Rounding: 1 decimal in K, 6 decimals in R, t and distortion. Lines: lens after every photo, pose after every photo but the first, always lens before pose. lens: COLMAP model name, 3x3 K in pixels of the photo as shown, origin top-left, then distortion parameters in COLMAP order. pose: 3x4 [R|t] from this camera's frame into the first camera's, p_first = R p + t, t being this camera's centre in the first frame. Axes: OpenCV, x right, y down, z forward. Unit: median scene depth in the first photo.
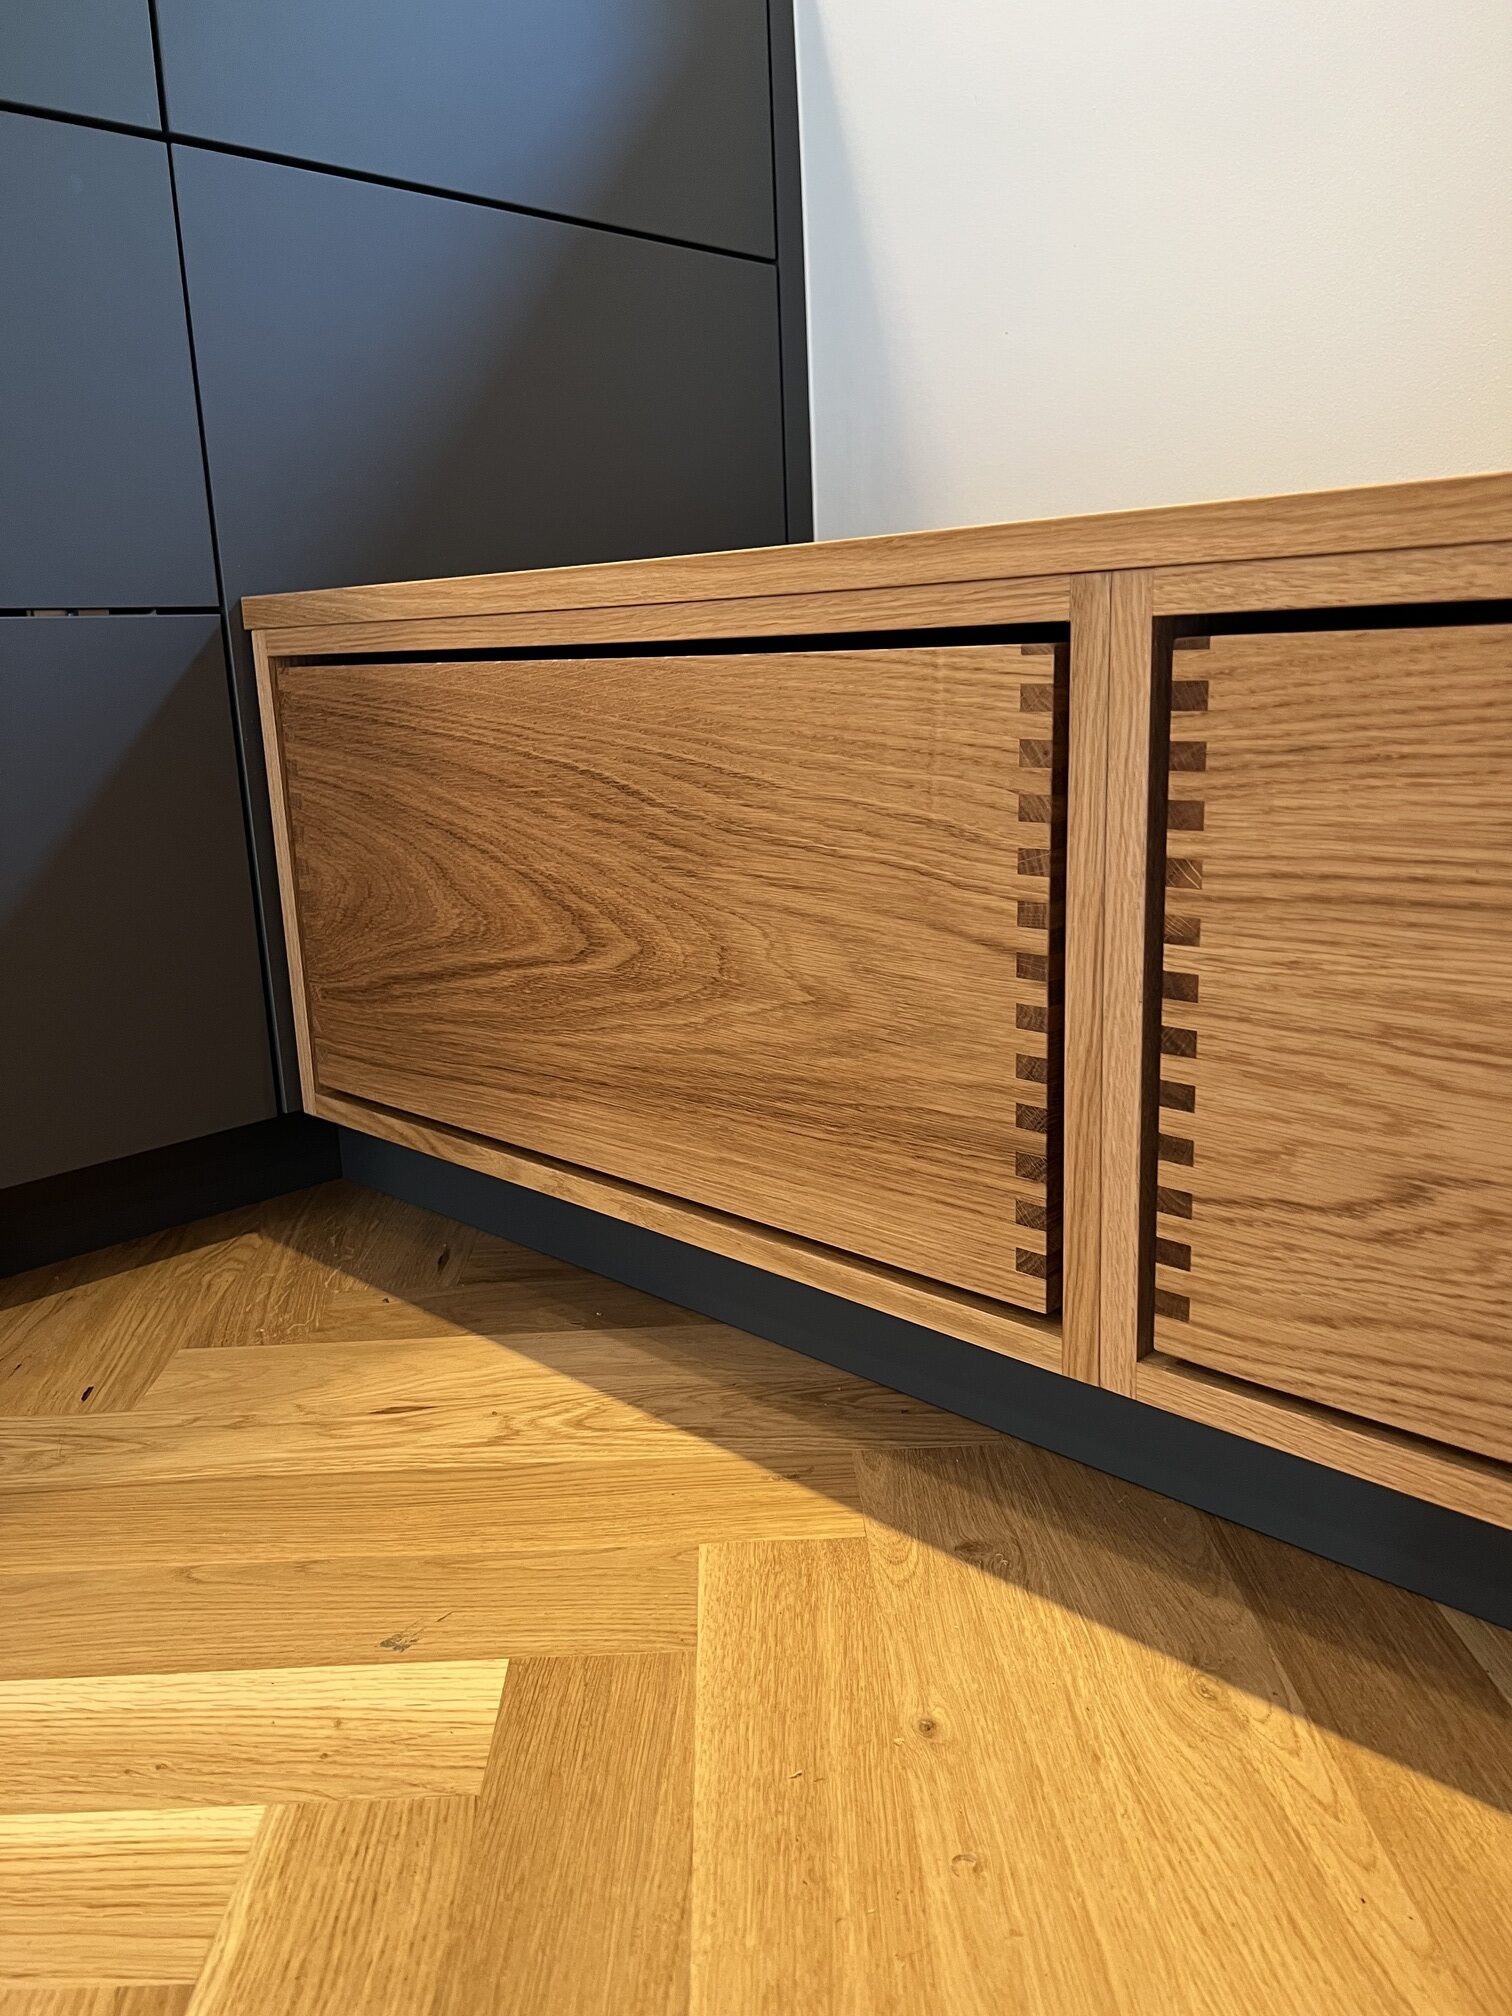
lens RADIAL K [[1516.3, 0, 754.4], [0, 1516.3, 1003.4], [0, 0, 1]] dist [0.019611, -0.012580]
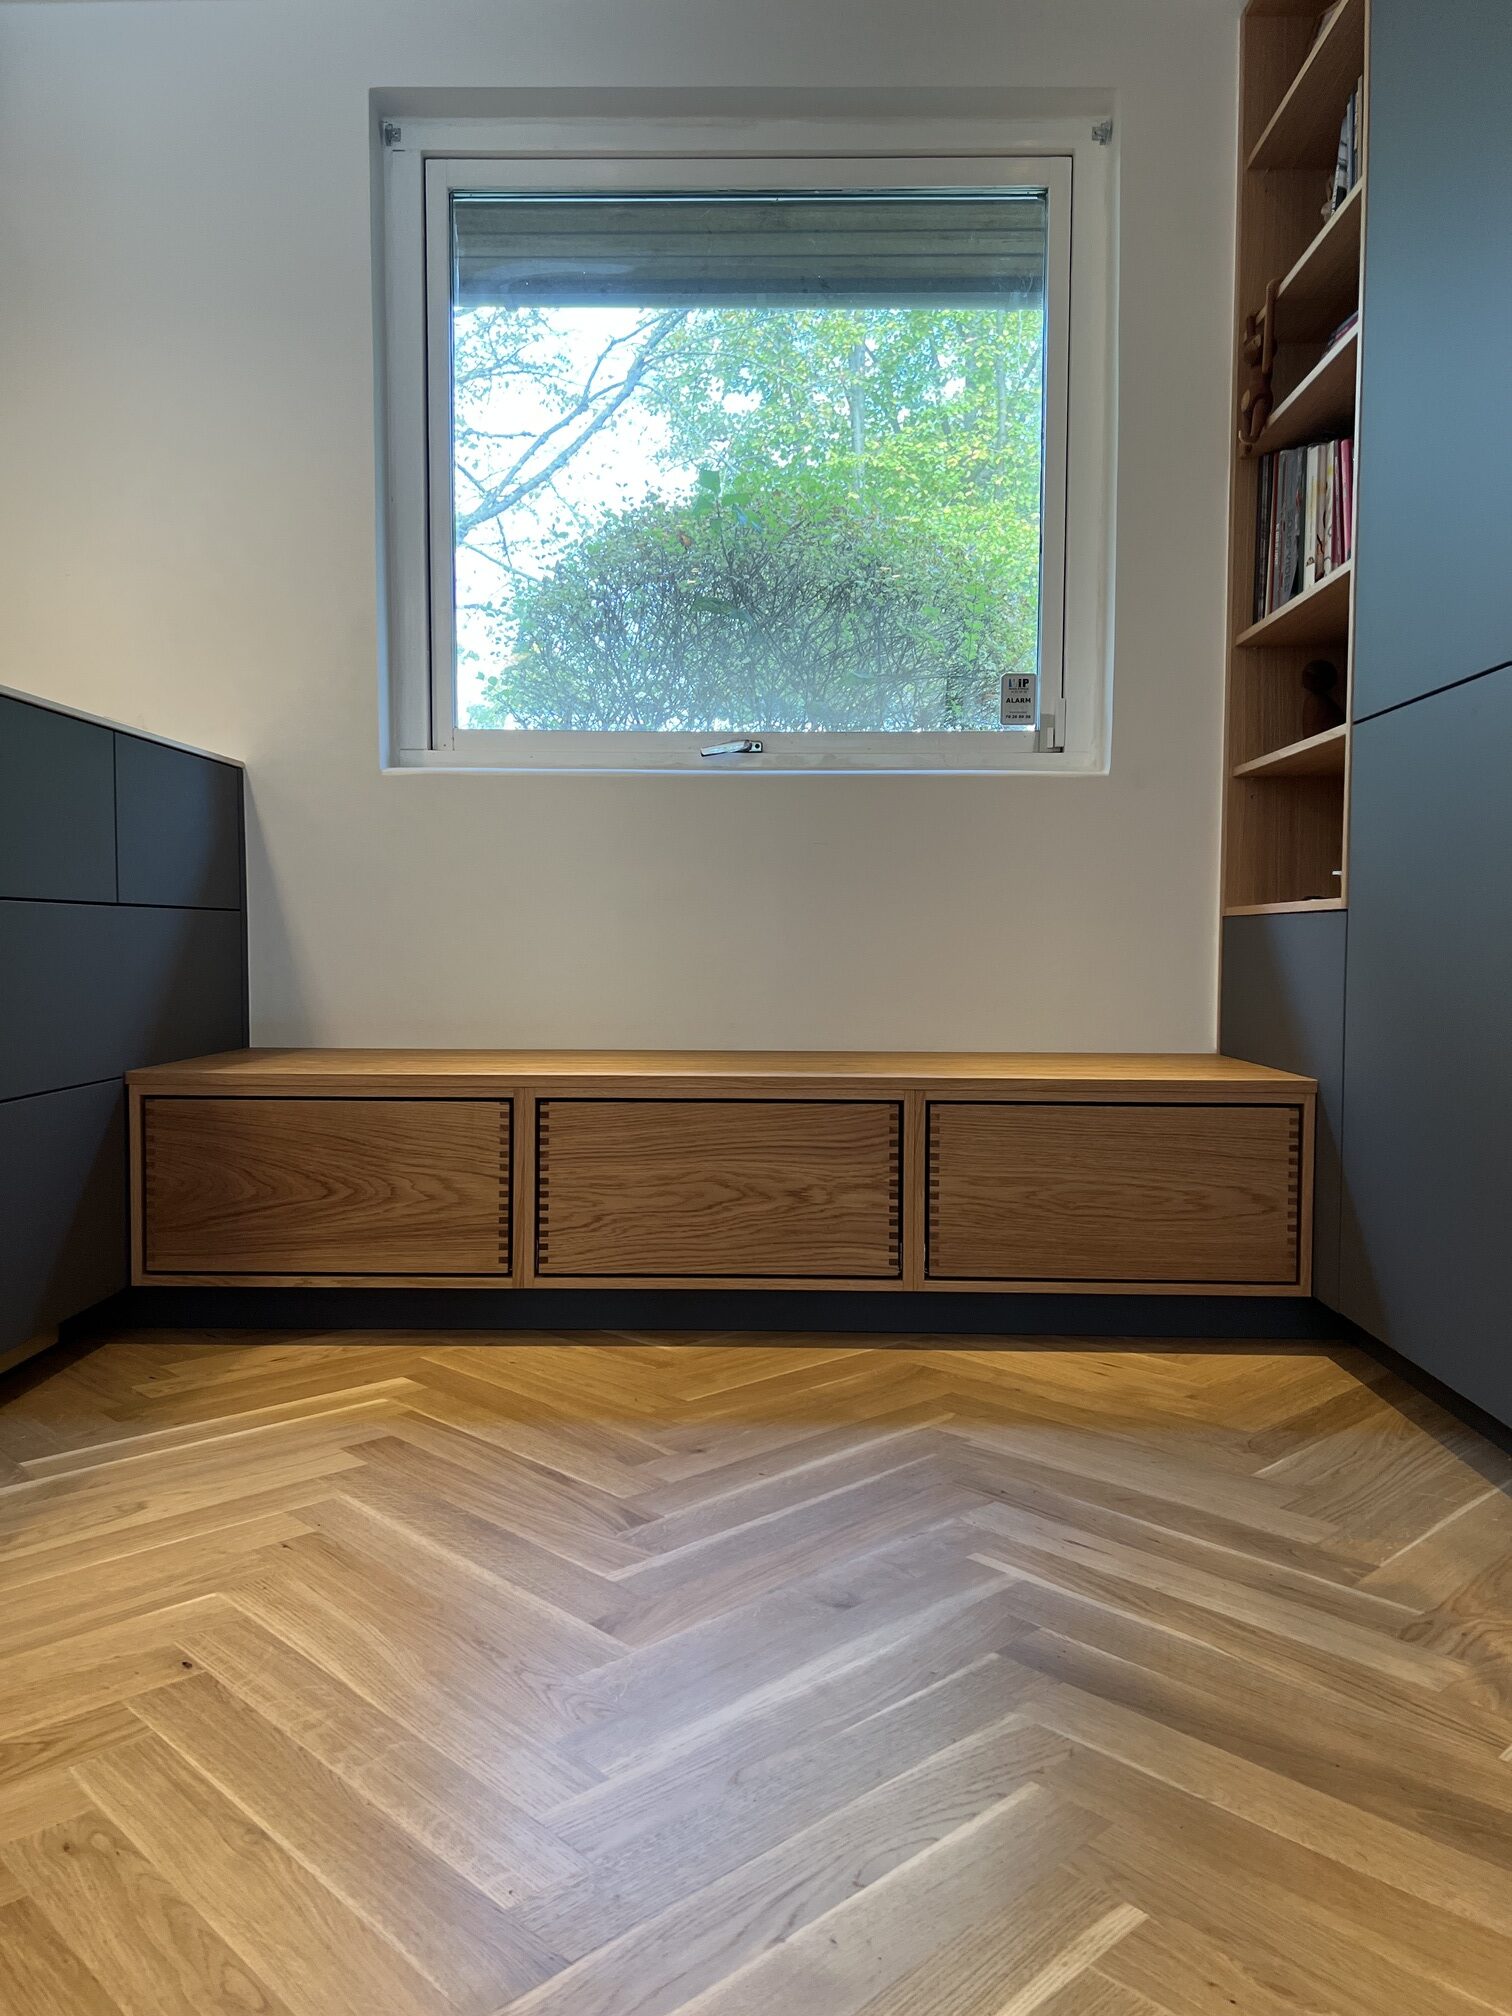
lens RADIAL K [[1516.3, 0, 755.8], [0, 1516.3, 1009.5], [0, 0, 1]] dist [0.019611, -0.012580]
pose [[0.728770, 0.014572, 0.684604, -2.011147], [0.123661, 0.980535, -0.152510, 0.218563], [-0.673500, 0.195803, 0.712782, -2.311171]]
